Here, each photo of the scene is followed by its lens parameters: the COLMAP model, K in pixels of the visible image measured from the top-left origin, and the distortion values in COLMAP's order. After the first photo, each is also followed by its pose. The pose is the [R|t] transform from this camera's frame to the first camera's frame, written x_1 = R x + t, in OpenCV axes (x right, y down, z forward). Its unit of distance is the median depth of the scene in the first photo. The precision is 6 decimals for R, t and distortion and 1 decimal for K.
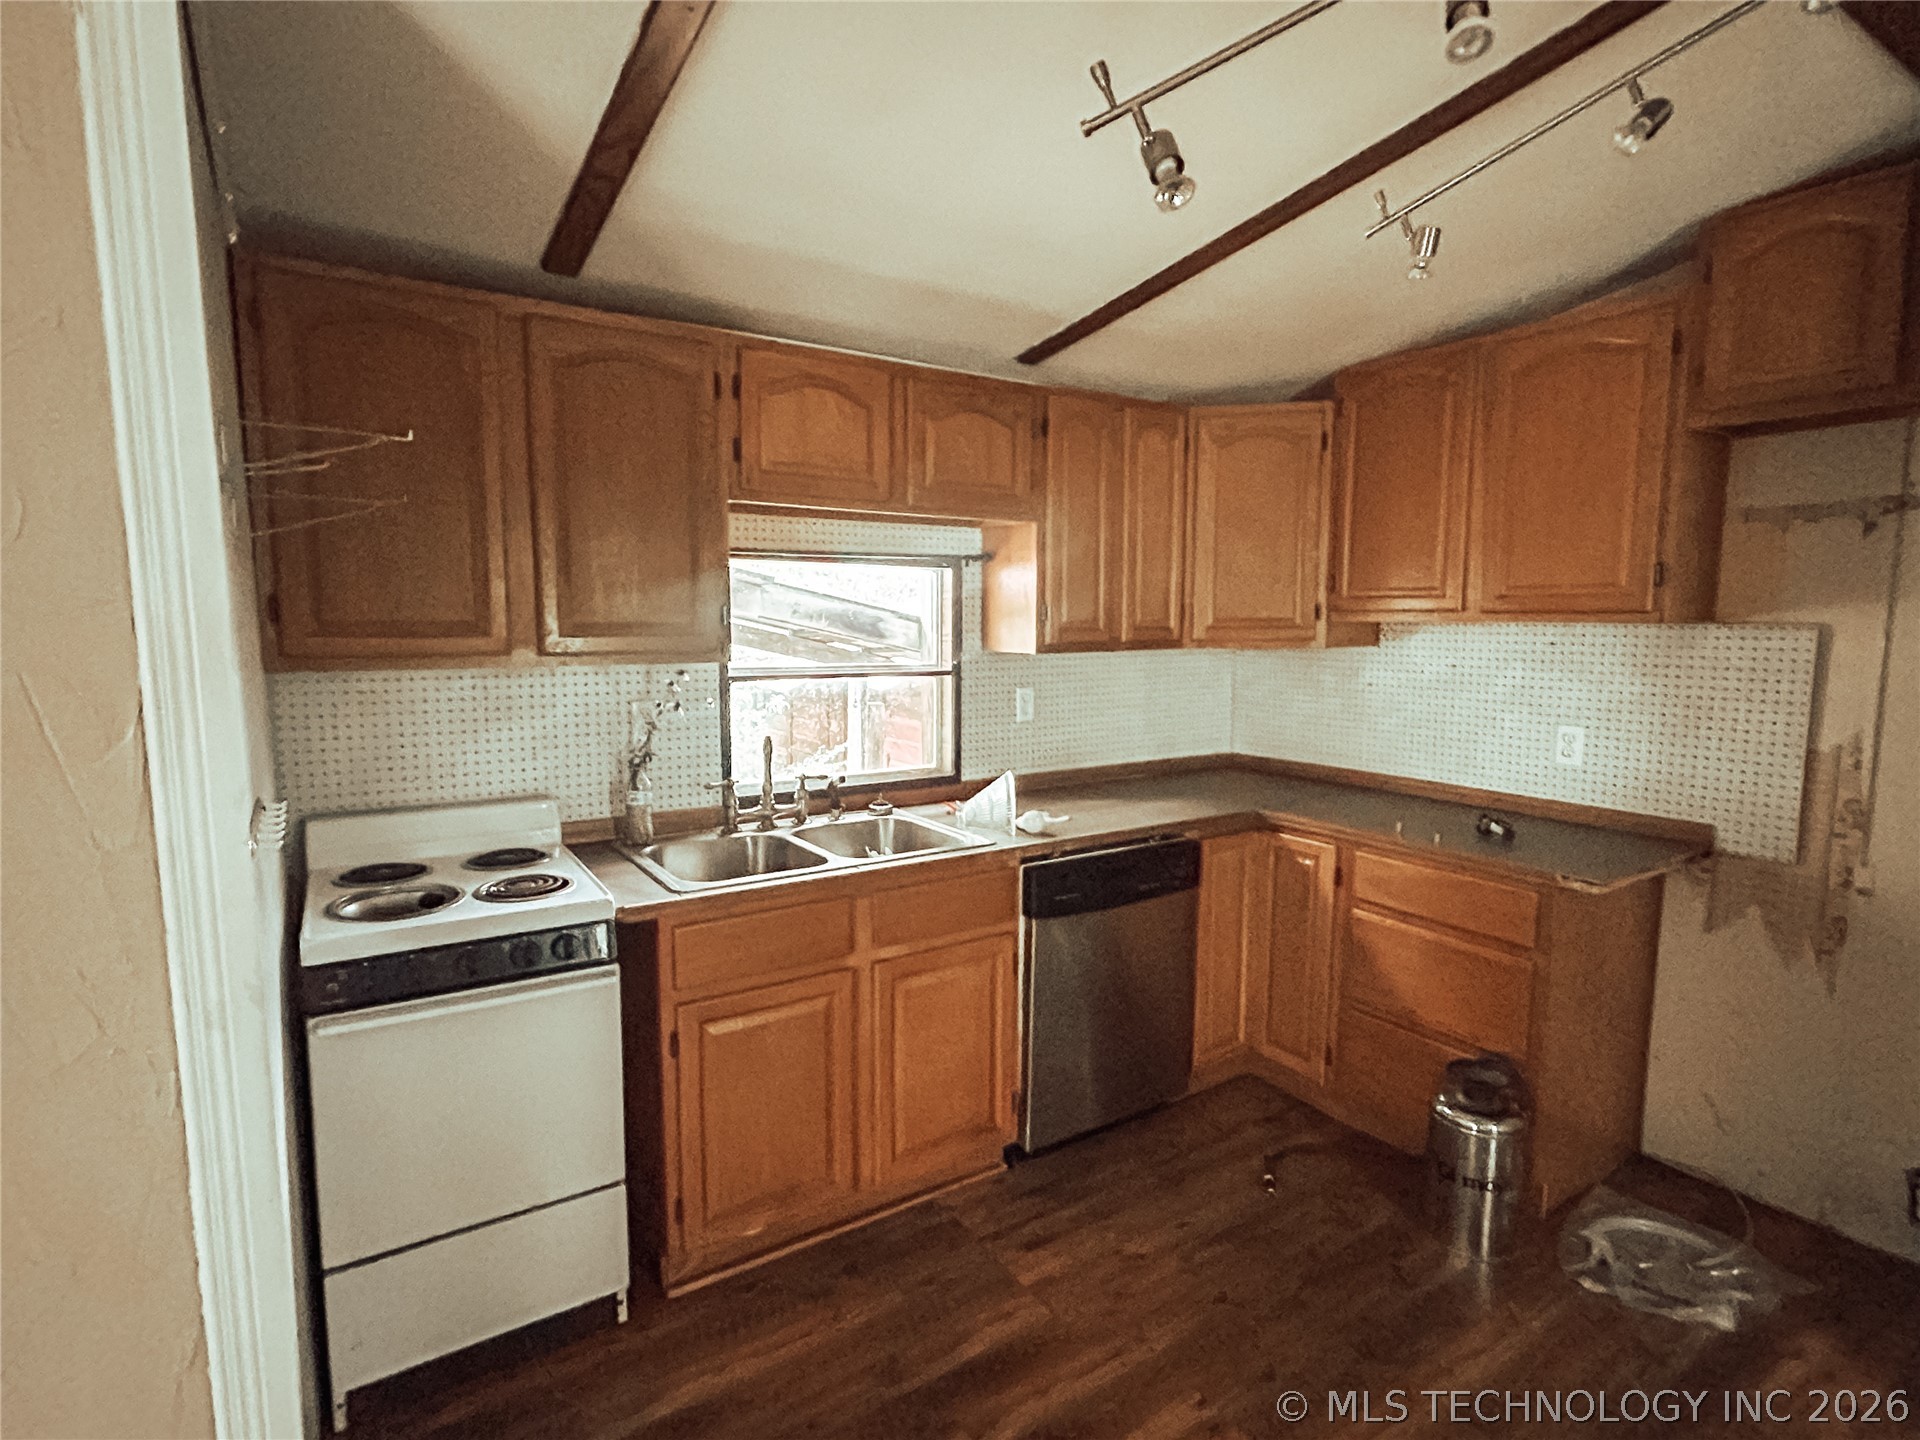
lens RADIAL K [[948.5, 0, 950.2], [0, 948.5, 715.5], [0, 0, 1]] dist [-0.003190, 0.000094]
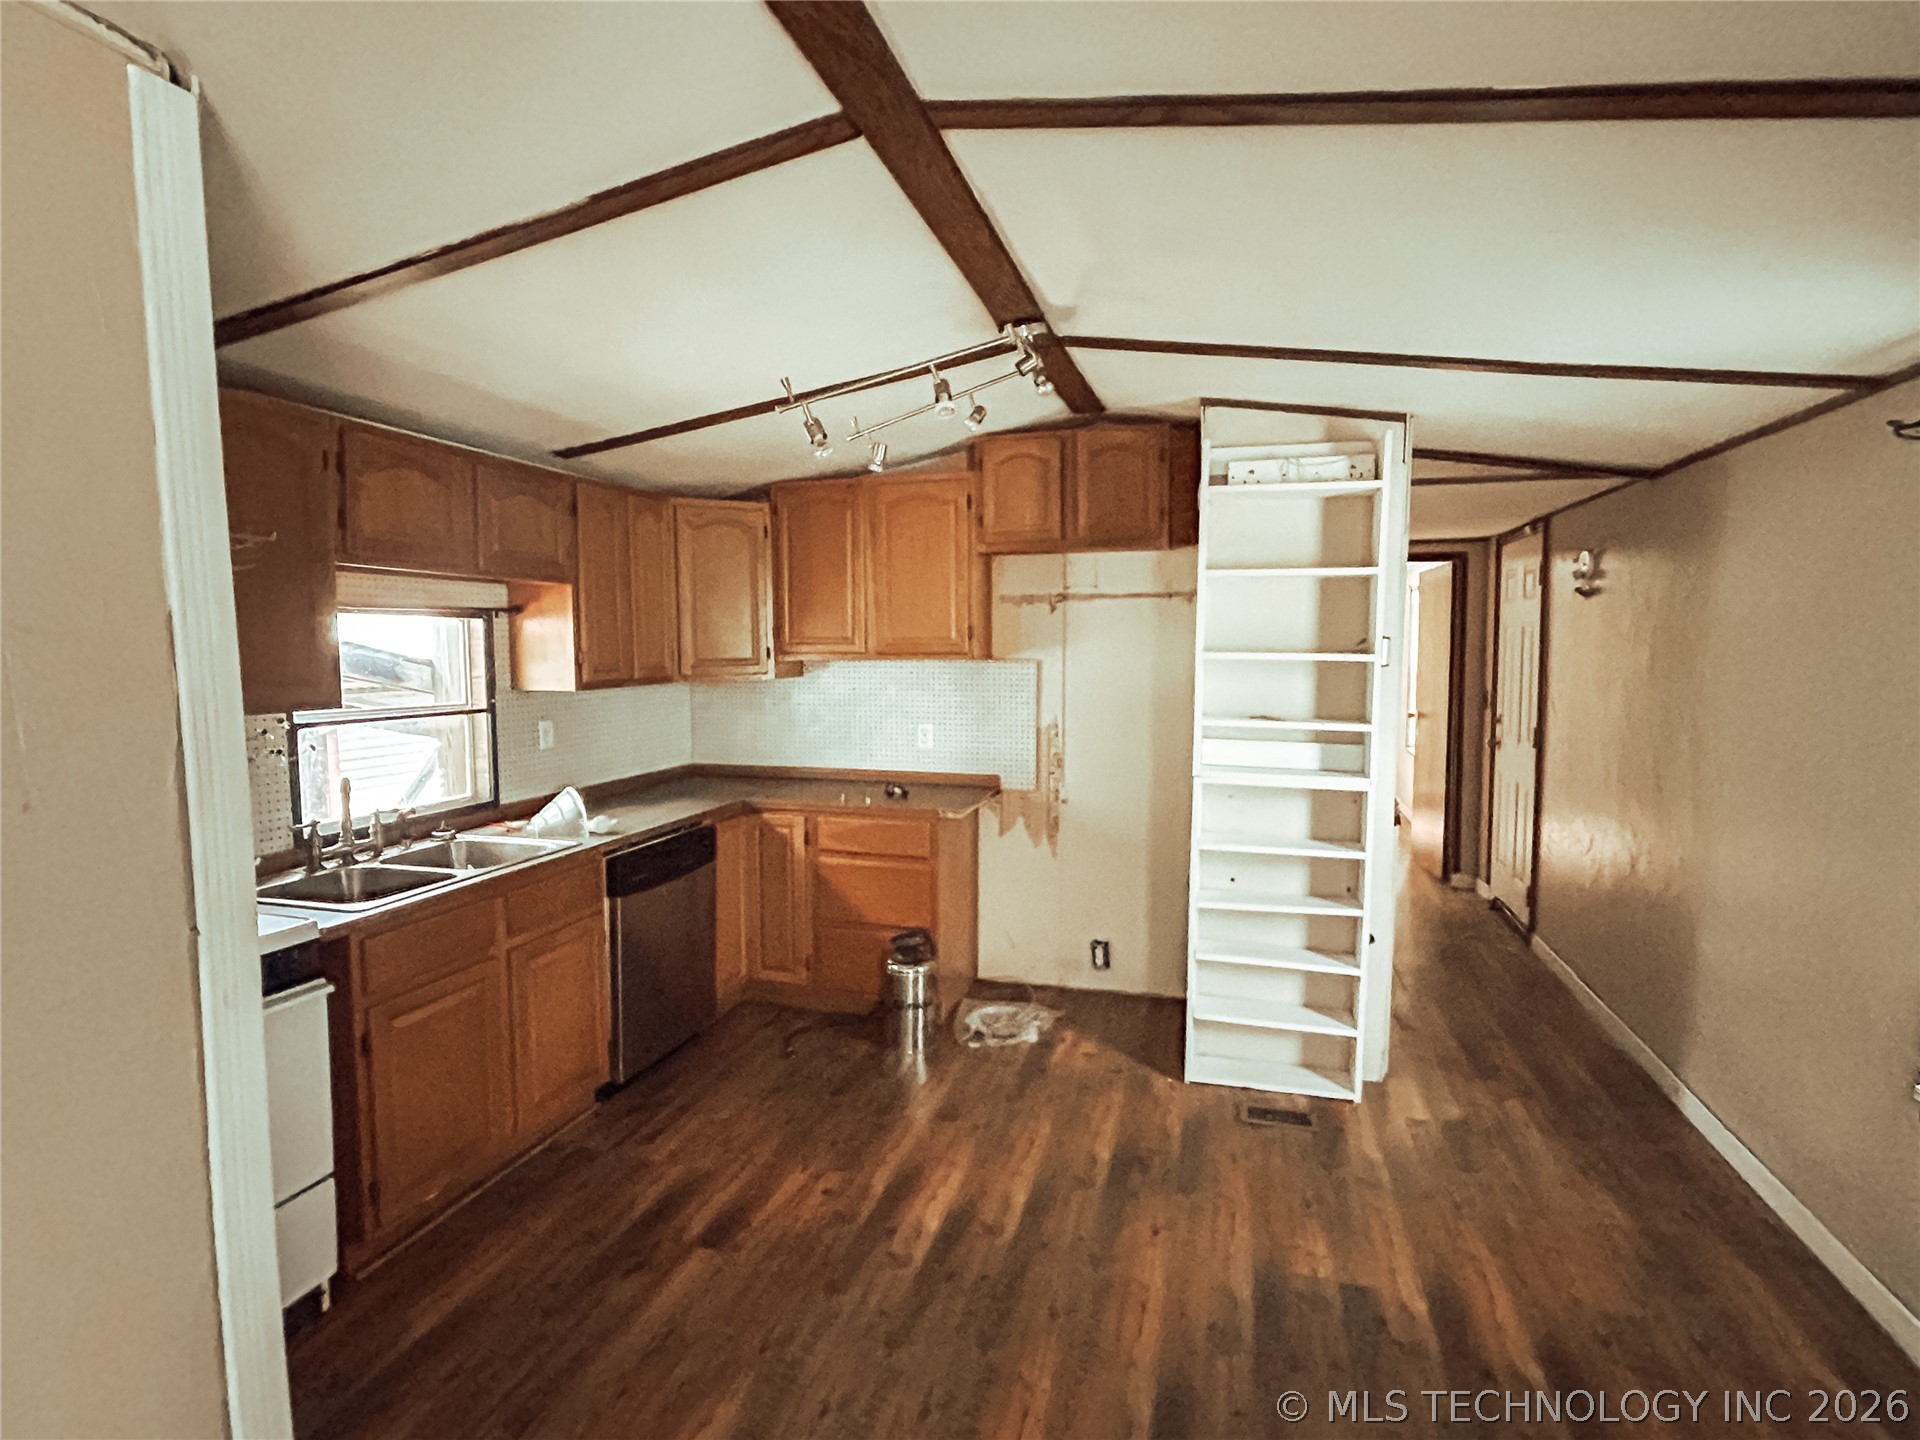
lens RADIAL K [[948.5, 0, 962.0], [0, 948.5, 715.6], [0, 0, 1]] dist [-0.003190, 0.000094]
pose [[0.754838, -0.053391, 0.653735, -0.374231], [0.072214, 0.997387, -0.001924, 0.005362], [-0.651924, 0.048661, 0.756721, -0.276469]]
